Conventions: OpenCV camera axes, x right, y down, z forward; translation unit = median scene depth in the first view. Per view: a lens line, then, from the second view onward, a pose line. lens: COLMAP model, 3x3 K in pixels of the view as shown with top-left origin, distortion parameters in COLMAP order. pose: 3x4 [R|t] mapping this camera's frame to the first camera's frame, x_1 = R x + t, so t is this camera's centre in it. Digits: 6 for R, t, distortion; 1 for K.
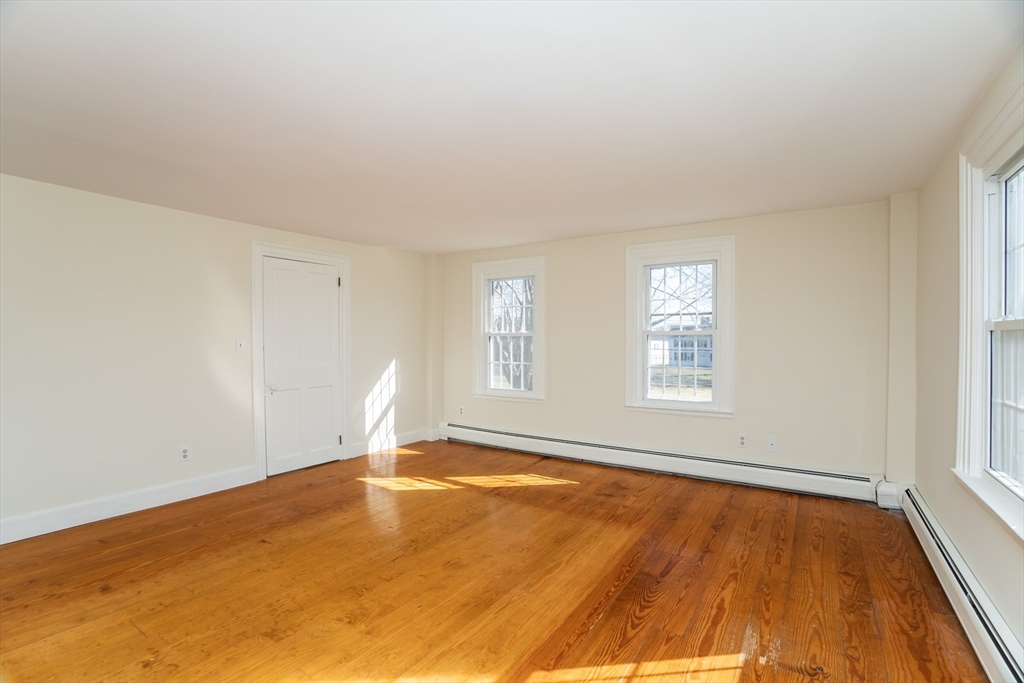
lens RADIAL K [[474.7, 0, 512.0], [0, 474.7, 341.5], [0, 0, 1]] dist [-0.067710, 0.025503]
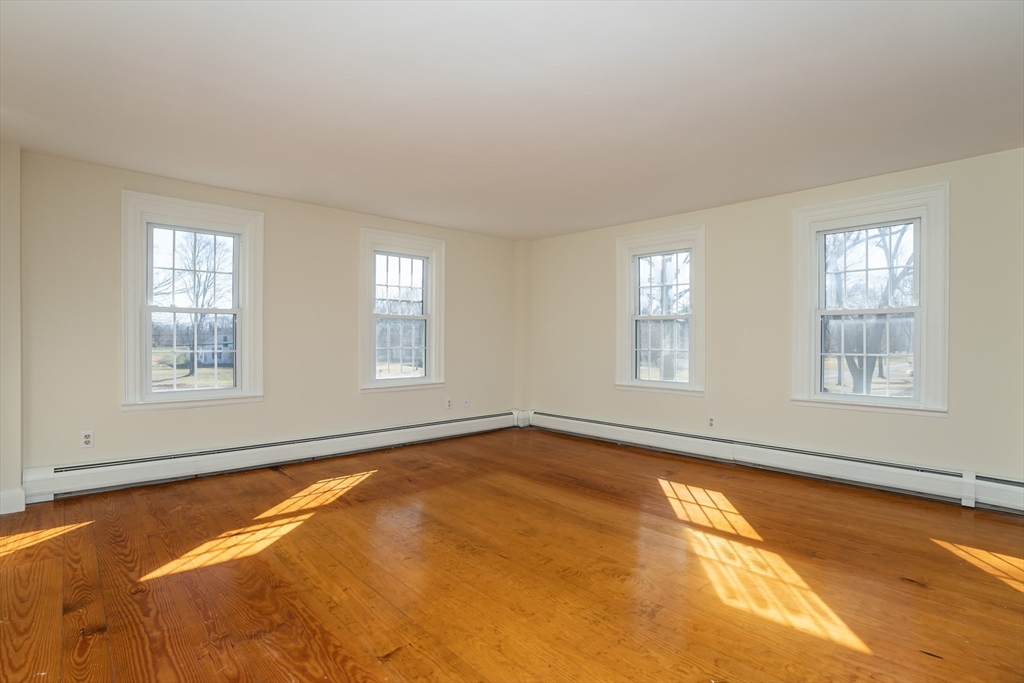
lens RADIAL K [[492.5, 0, 512.0], [0, 492.5, 341.5], [0, 0, 1]] dist [-0.053531, 0.000278]
pose [[0.225207, -0.005939, 0.974293, -0.772444], [0.000082, 0.999982, 0.006076, 0.034585], [-0.974311, -0.001288, 0.225204, 0.522502]]
